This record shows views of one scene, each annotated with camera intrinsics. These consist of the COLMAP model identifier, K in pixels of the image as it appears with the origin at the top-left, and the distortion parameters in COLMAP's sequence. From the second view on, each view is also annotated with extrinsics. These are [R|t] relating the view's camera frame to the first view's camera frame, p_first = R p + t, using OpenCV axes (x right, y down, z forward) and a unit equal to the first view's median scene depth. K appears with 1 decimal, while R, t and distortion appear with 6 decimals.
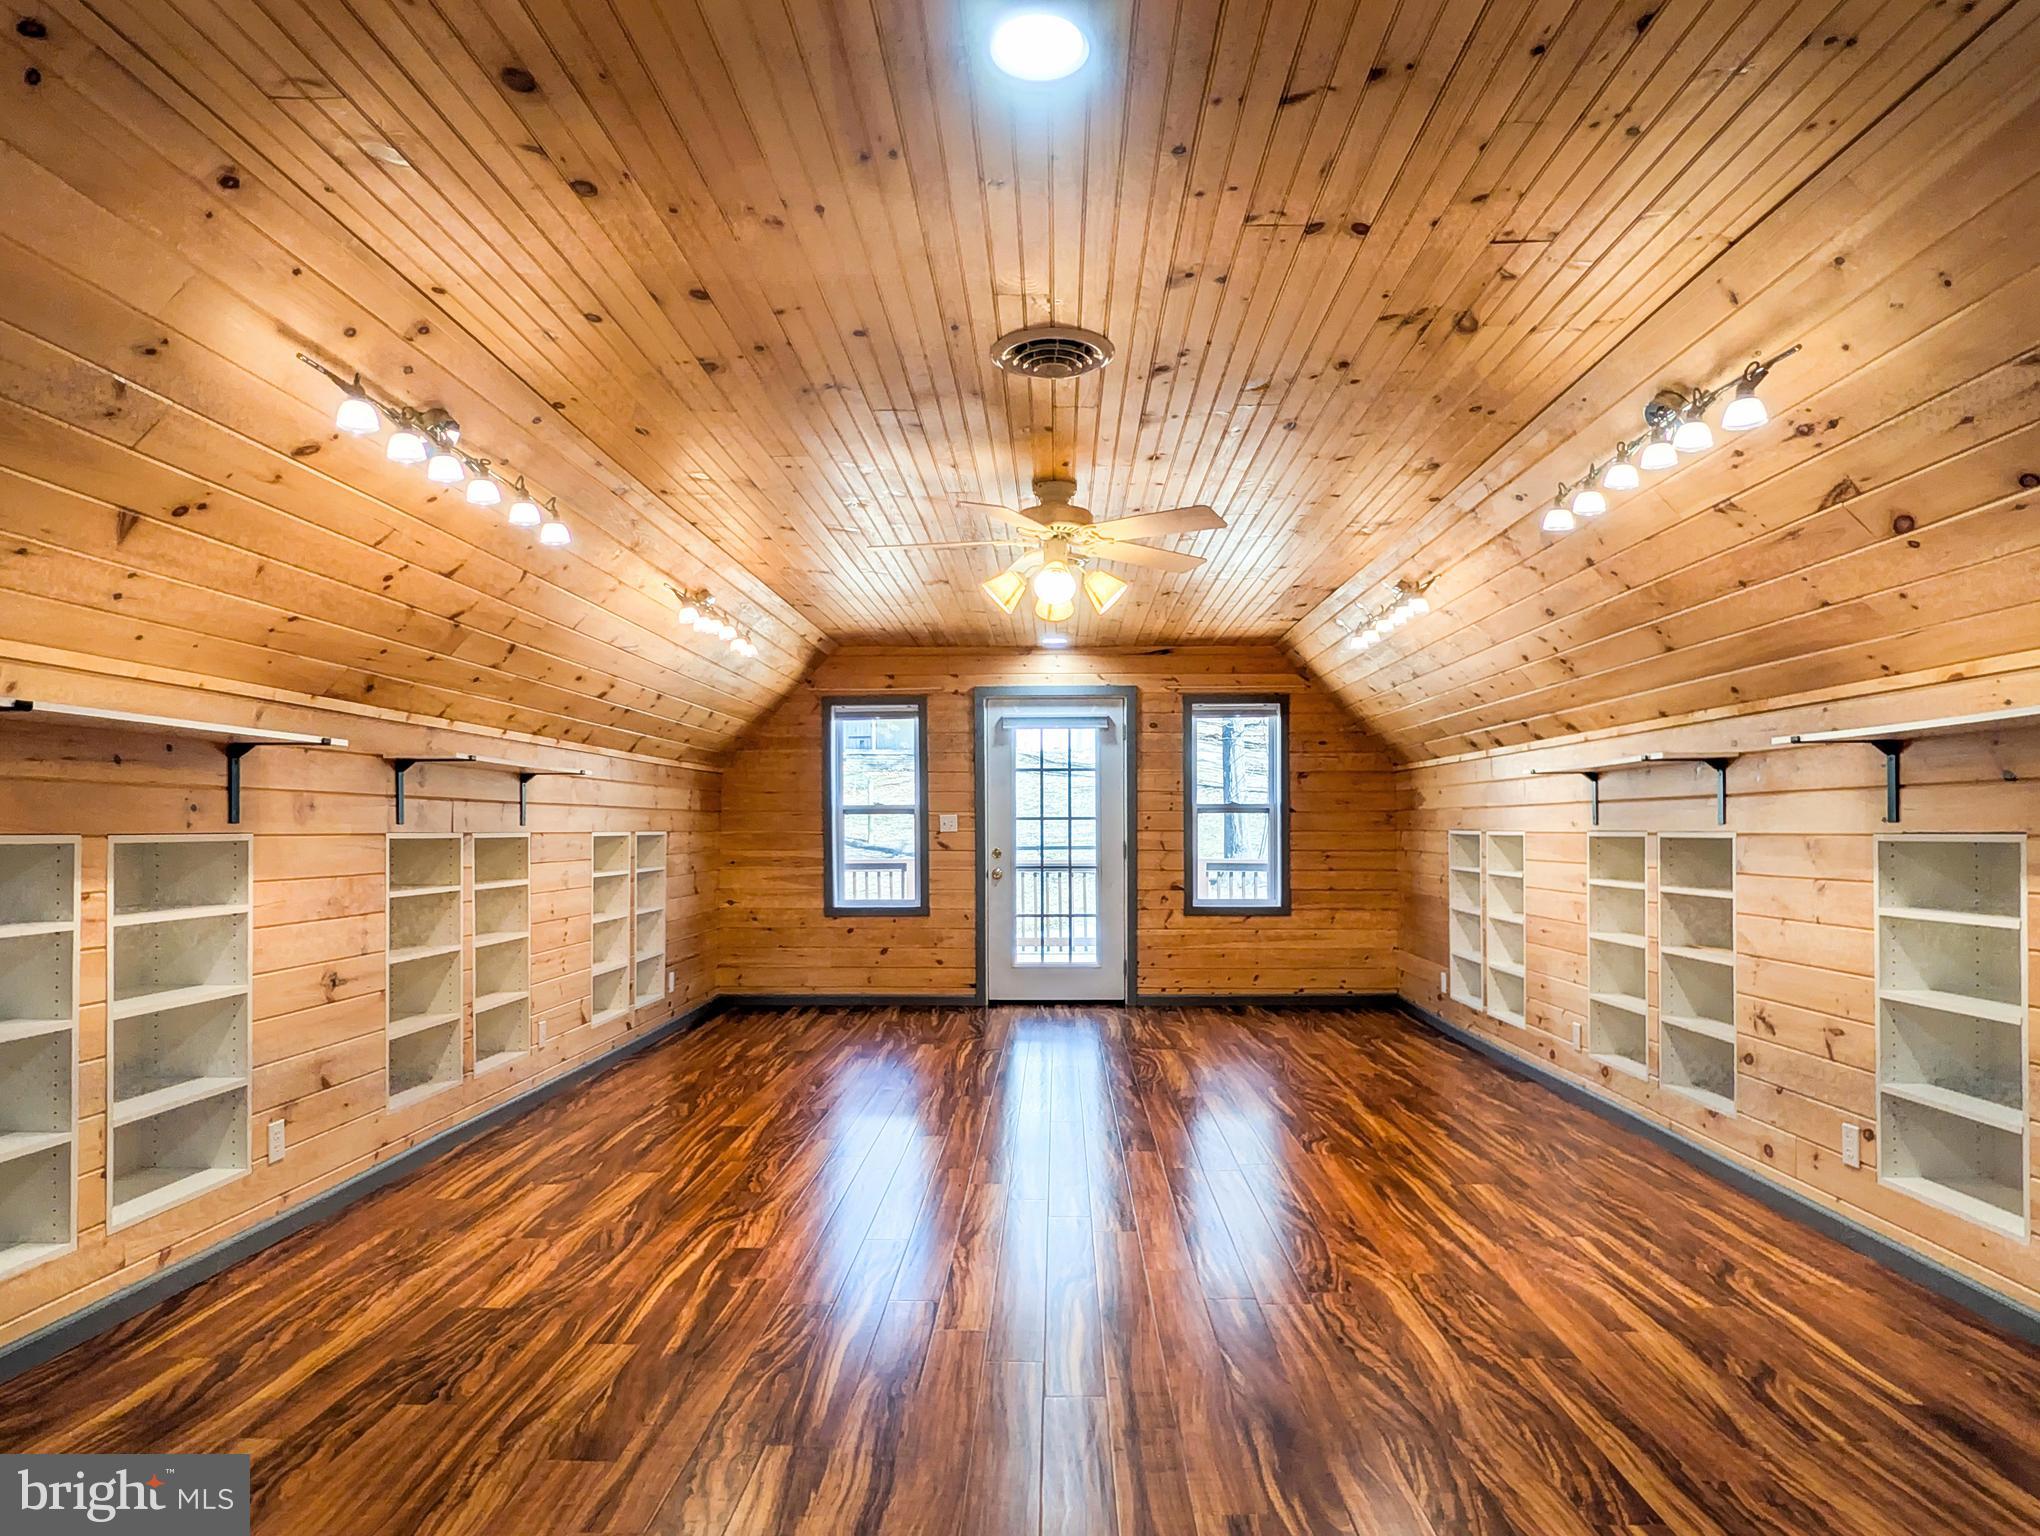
lens RADIAL K [[1216.6, 0, 1022.7], [0, 1216.6, 780.4], [0, 0, 1]] dist [-0.005373, -0.000929]
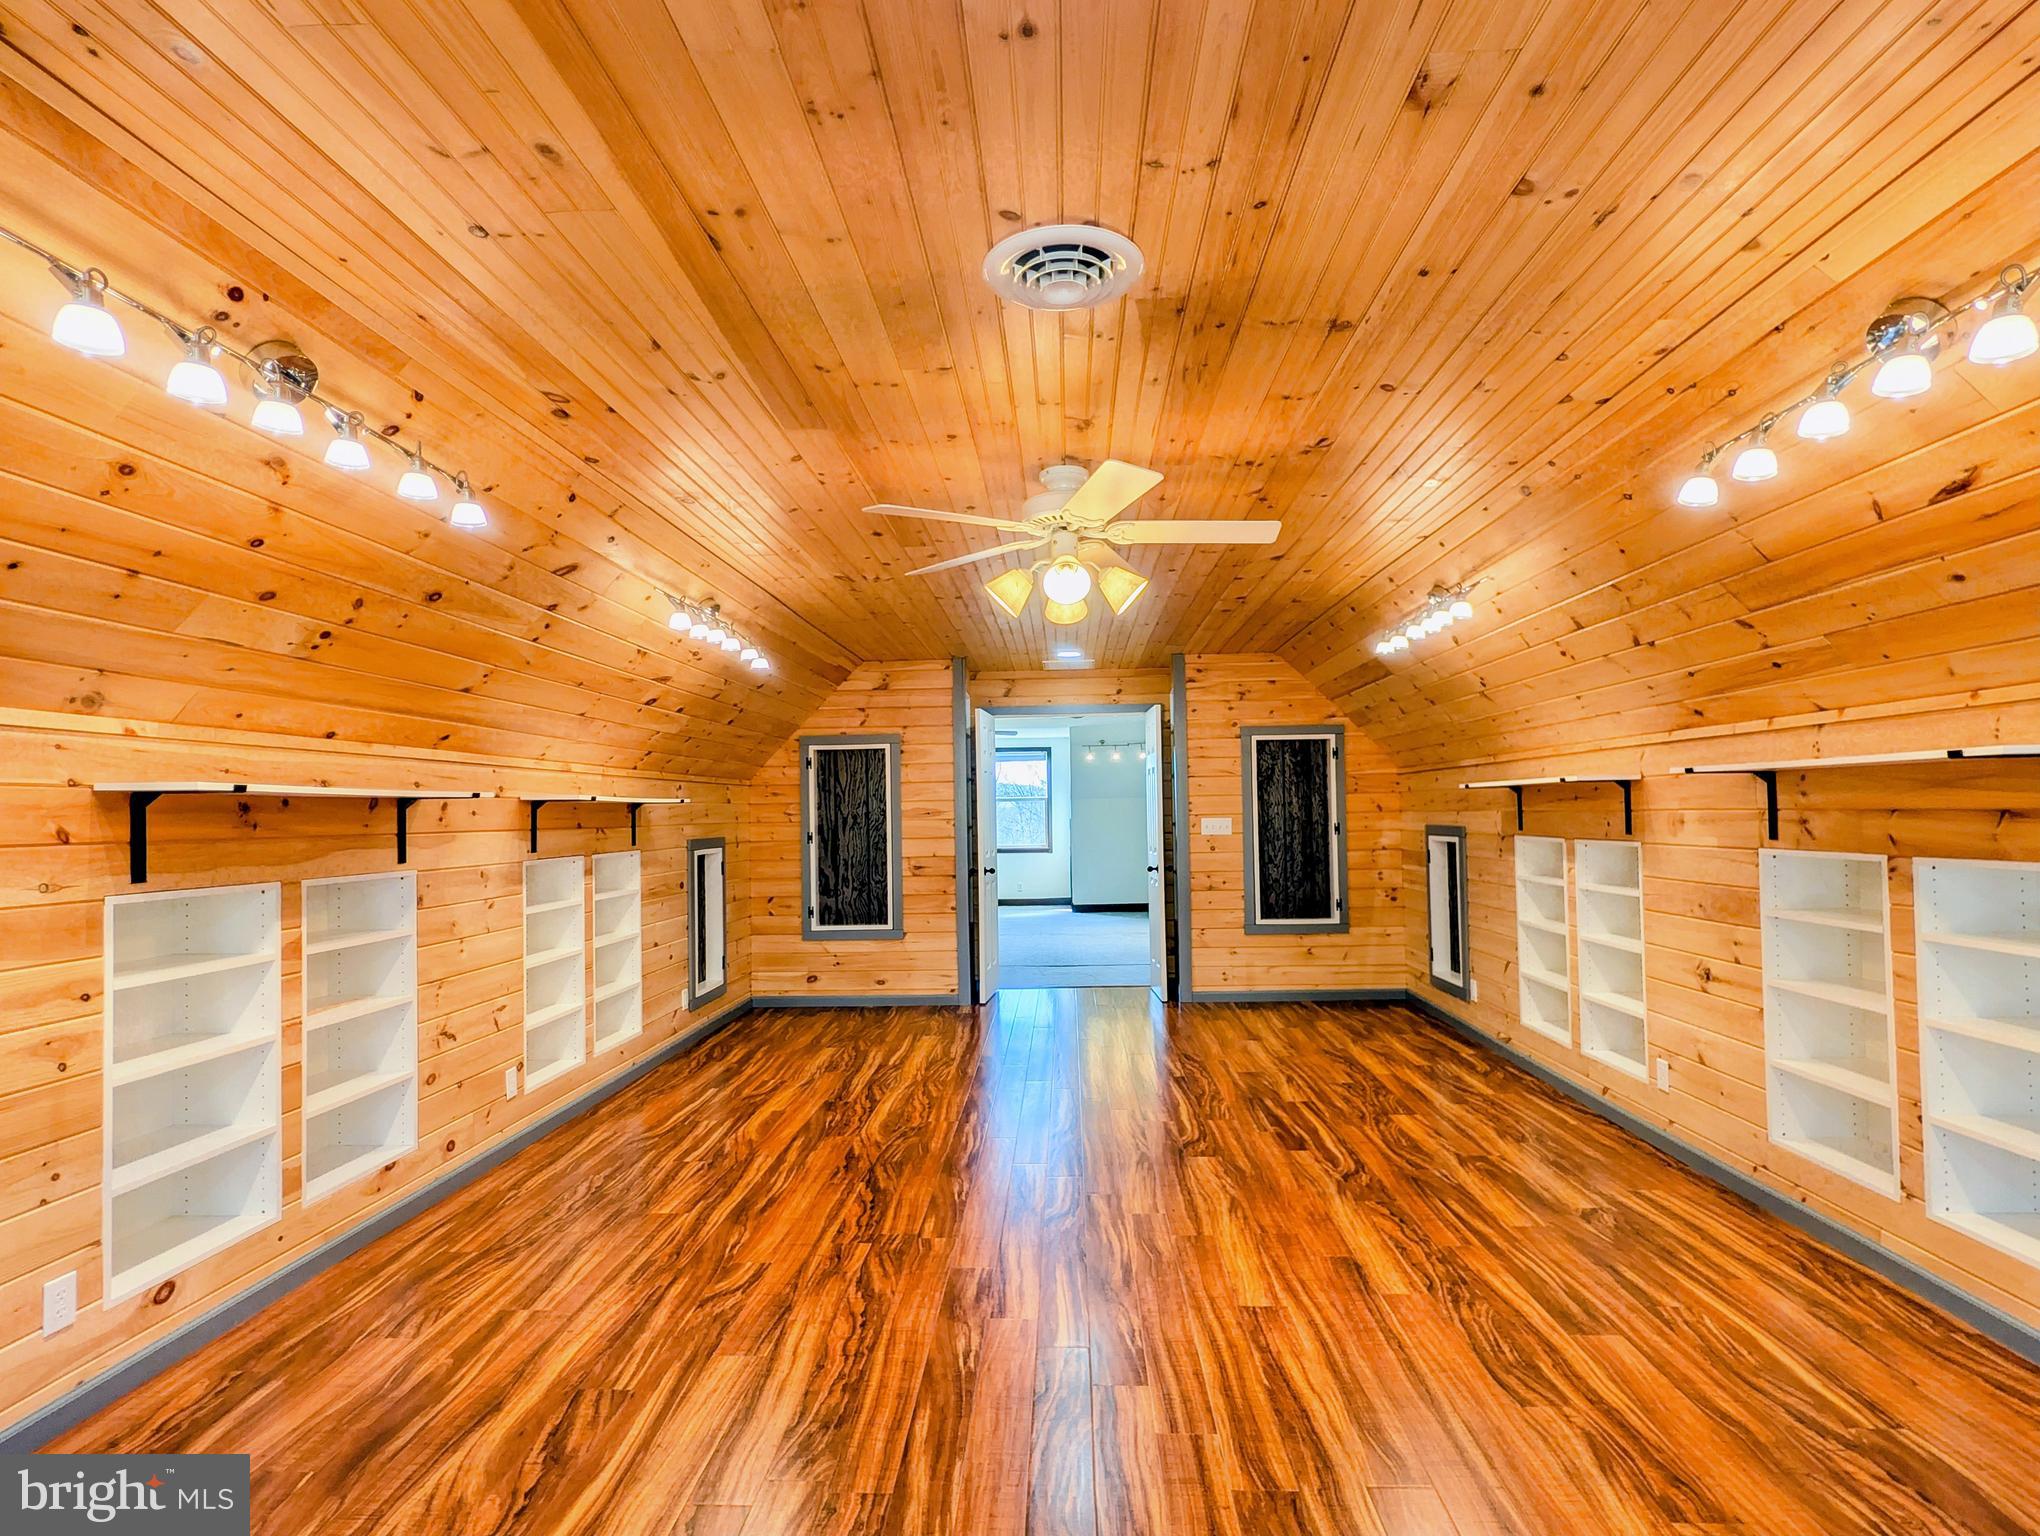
lens RADIAL K [[1216.6, 0, 1025.2], [0, 1216.6, 776.0], [0, 0, 1]] dist [-0.005373, -0.000929]
pose [[-0.999816, 0.018297, 0.005757, 0.064650], [0.017867, 0.997552, -0.067608, 0.046826], [-0.006980, -0.067493, -0.997695, 2.258009]]
